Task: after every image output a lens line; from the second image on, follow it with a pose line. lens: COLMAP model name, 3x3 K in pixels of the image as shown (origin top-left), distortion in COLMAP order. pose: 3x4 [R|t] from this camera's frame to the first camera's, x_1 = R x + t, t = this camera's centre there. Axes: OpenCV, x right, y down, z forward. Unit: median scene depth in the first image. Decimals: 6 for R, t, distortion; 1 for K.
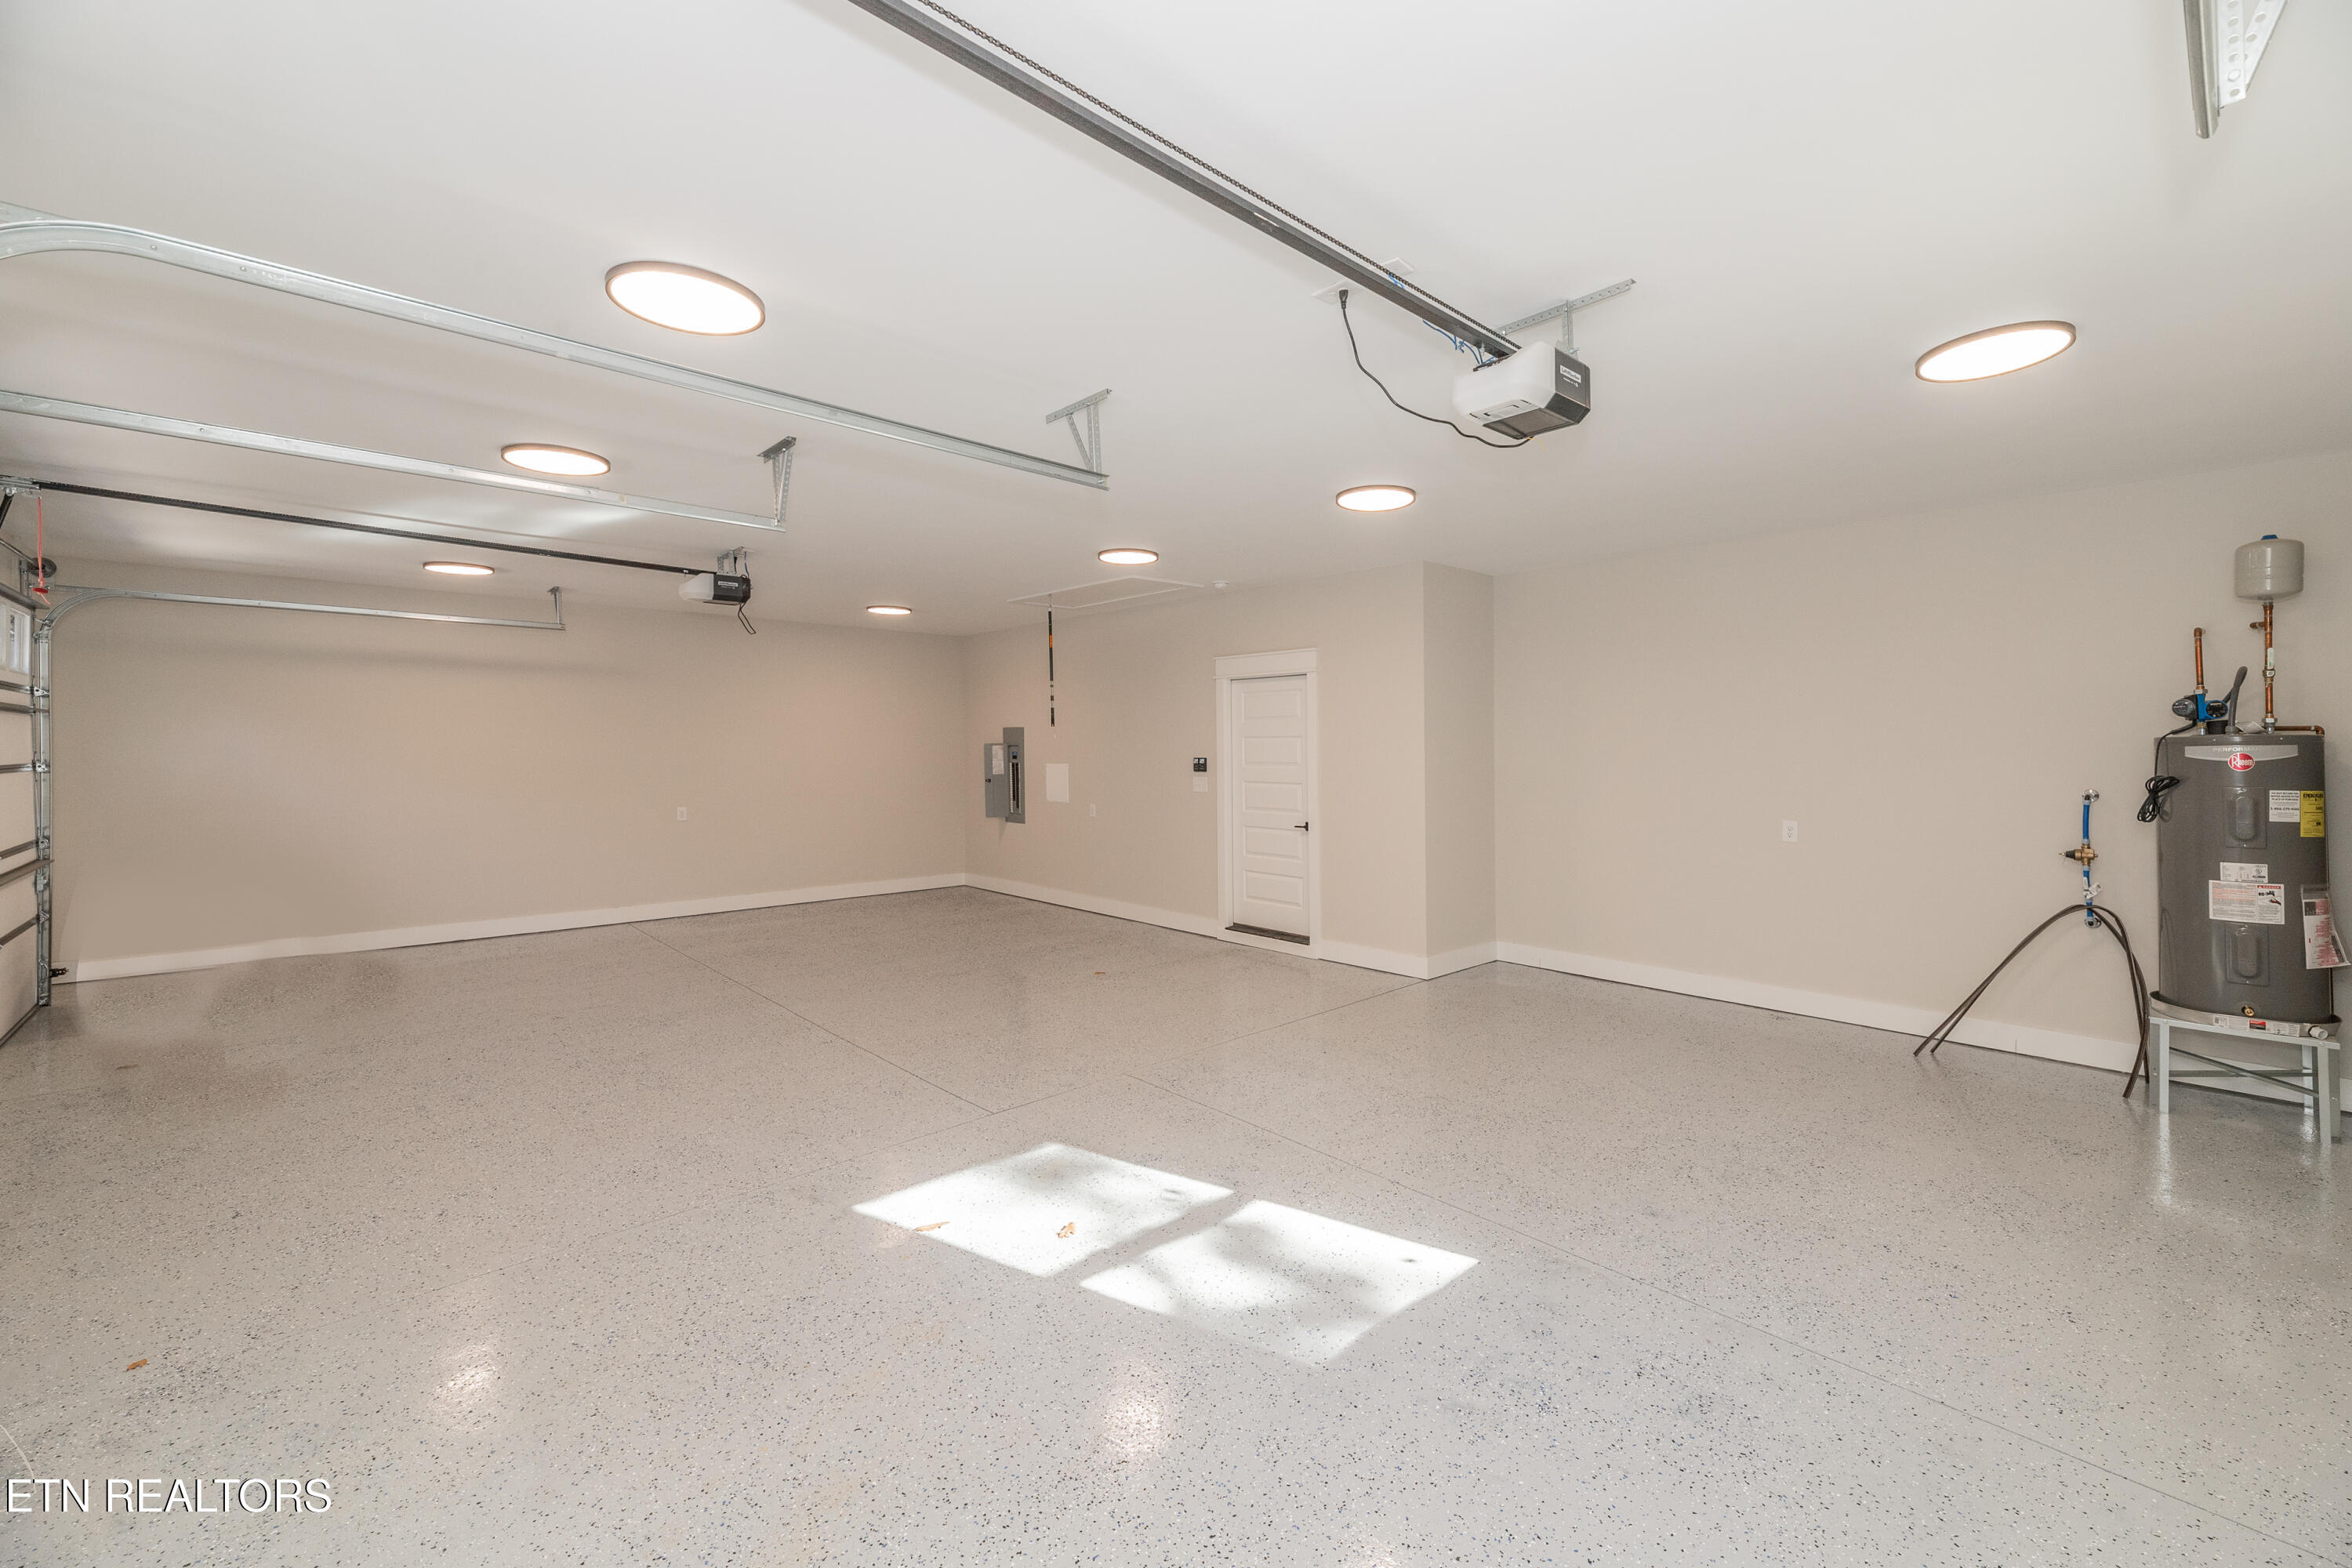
lens RADIAL K [[979.9, 0, 1170.8], [0, 979.9, 742.6], [0, 0, 1]] dist [0.000603, -0.000145]
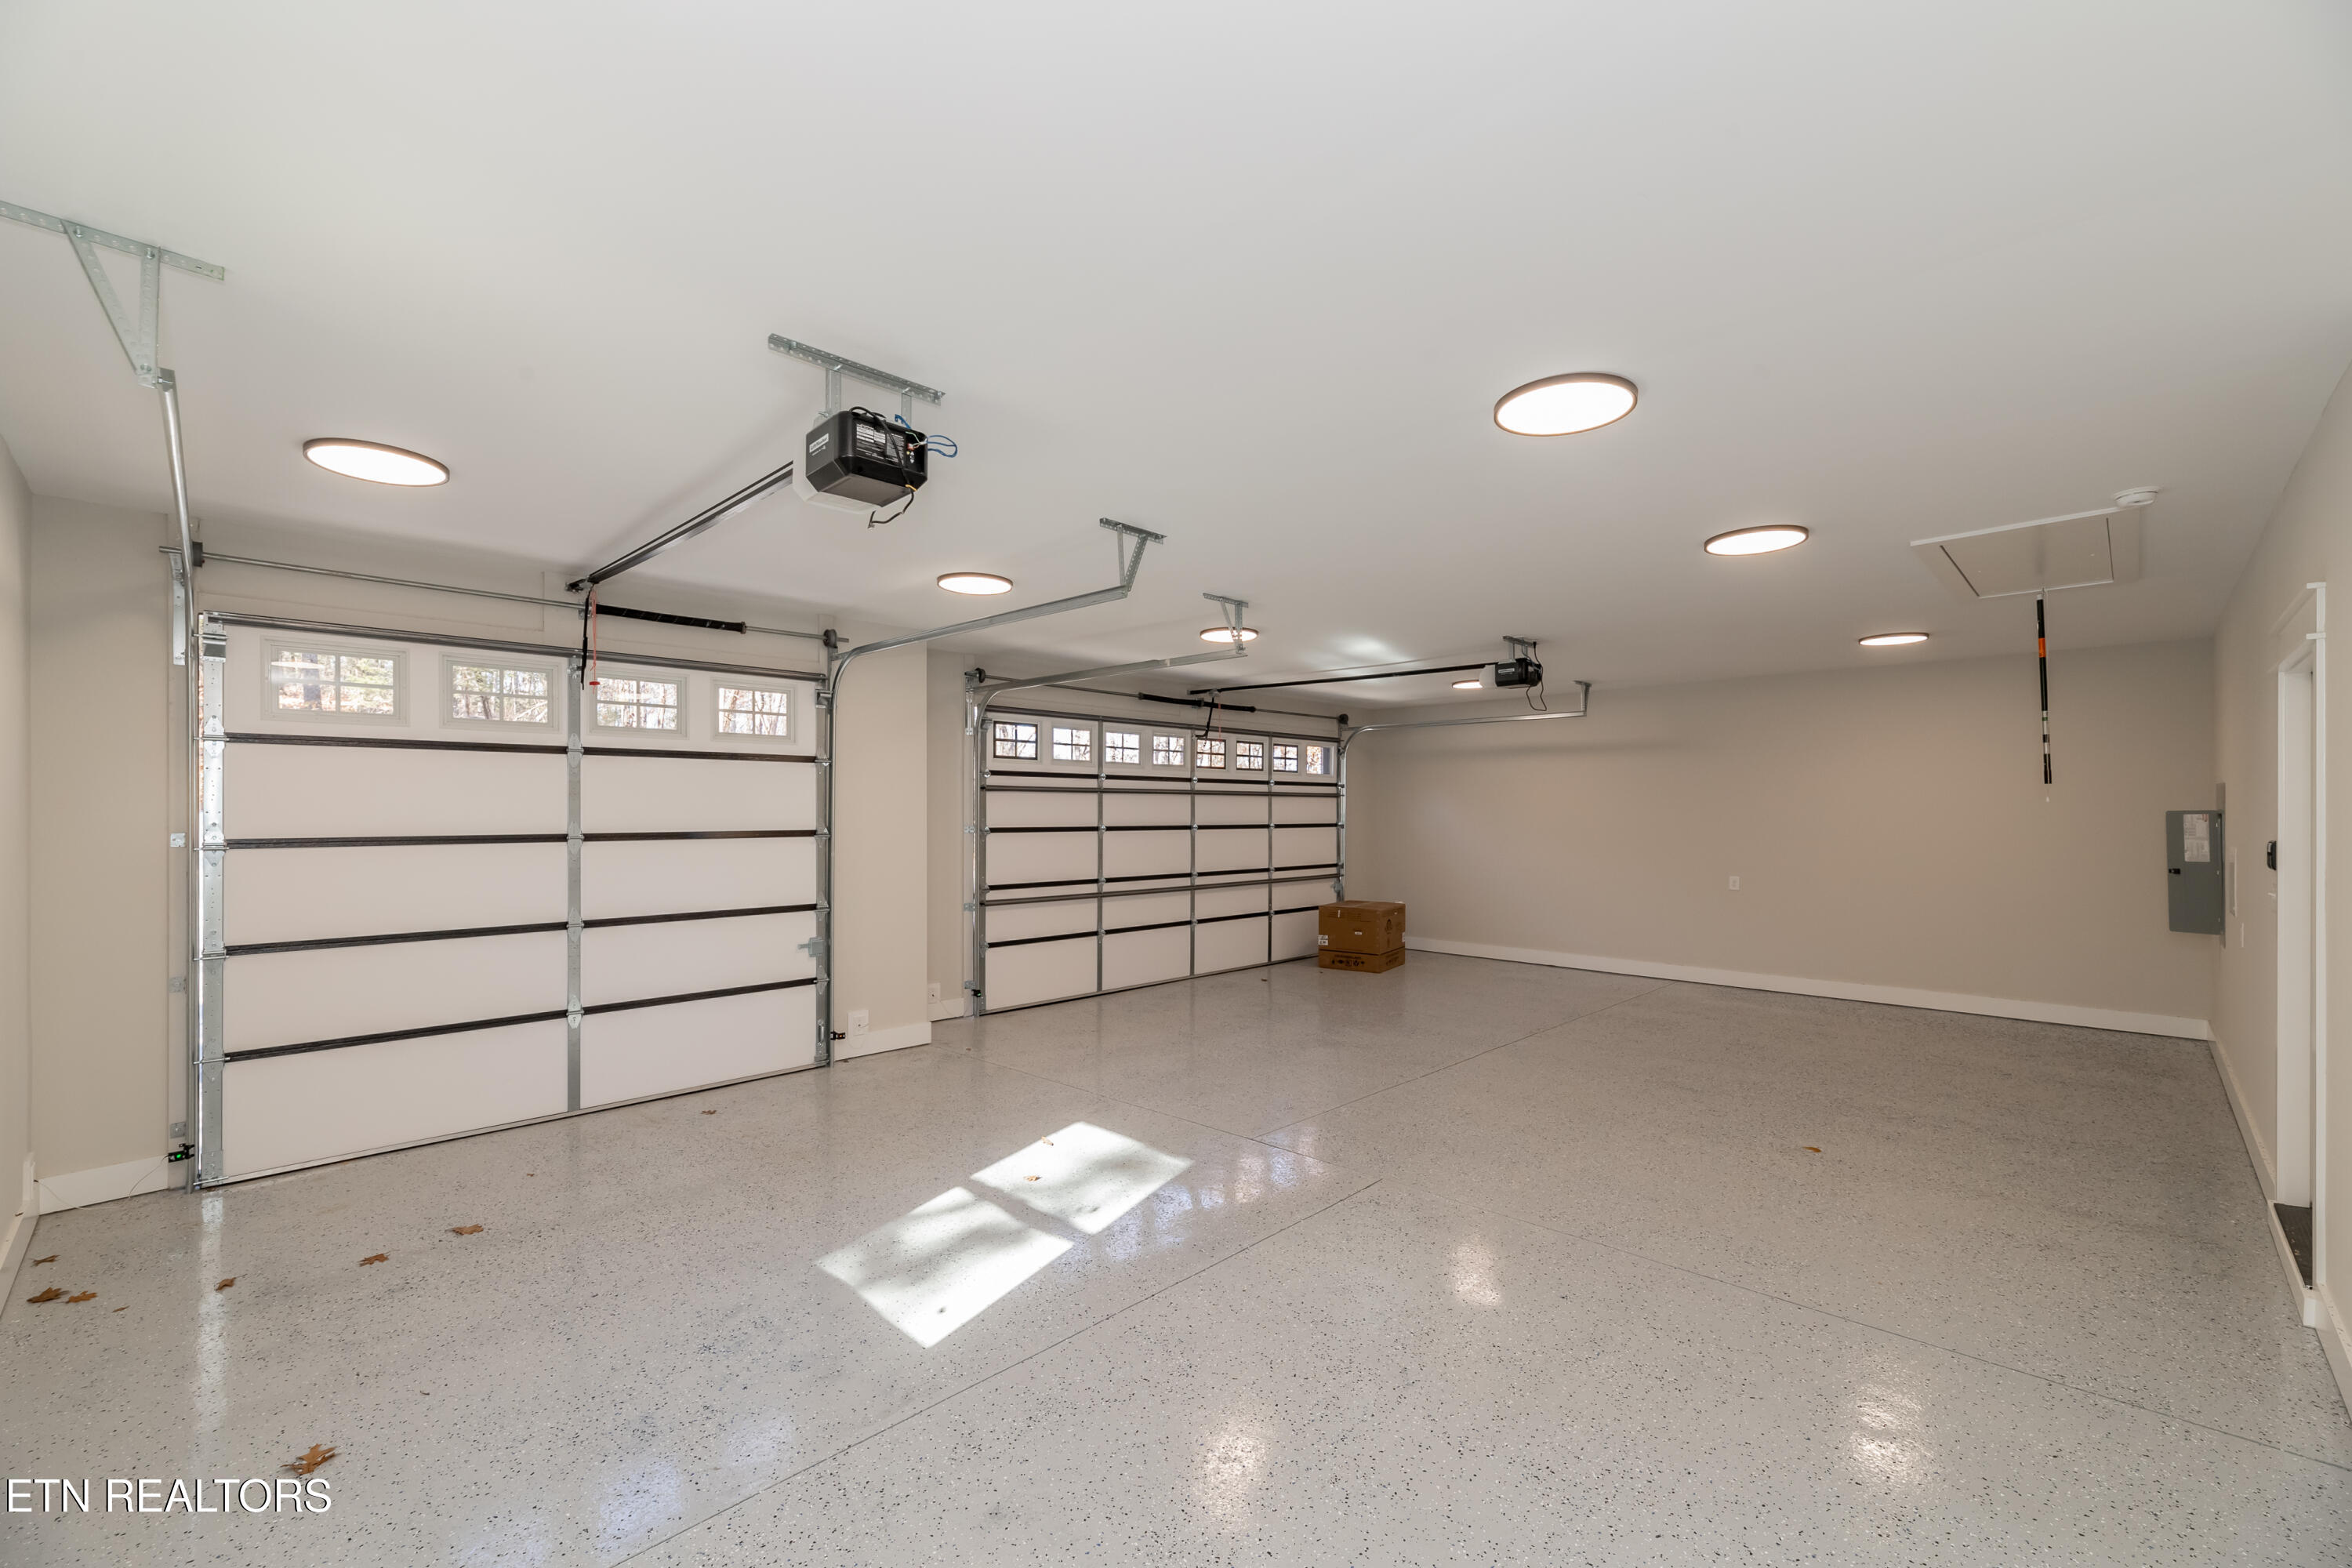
lens RADIAL K [[944.8, 0, 1191.5], [0, 944.8, 802.4], [0, 0, 1]] dist [0.001815, 0.000108]
pose [[0.060239, -0.010387, -0.998130, 0.839007], [0.002925, 0.999943, -0.010229, -0.000535], [0.998180, -0.002304, 0.060266, 0.797253]]
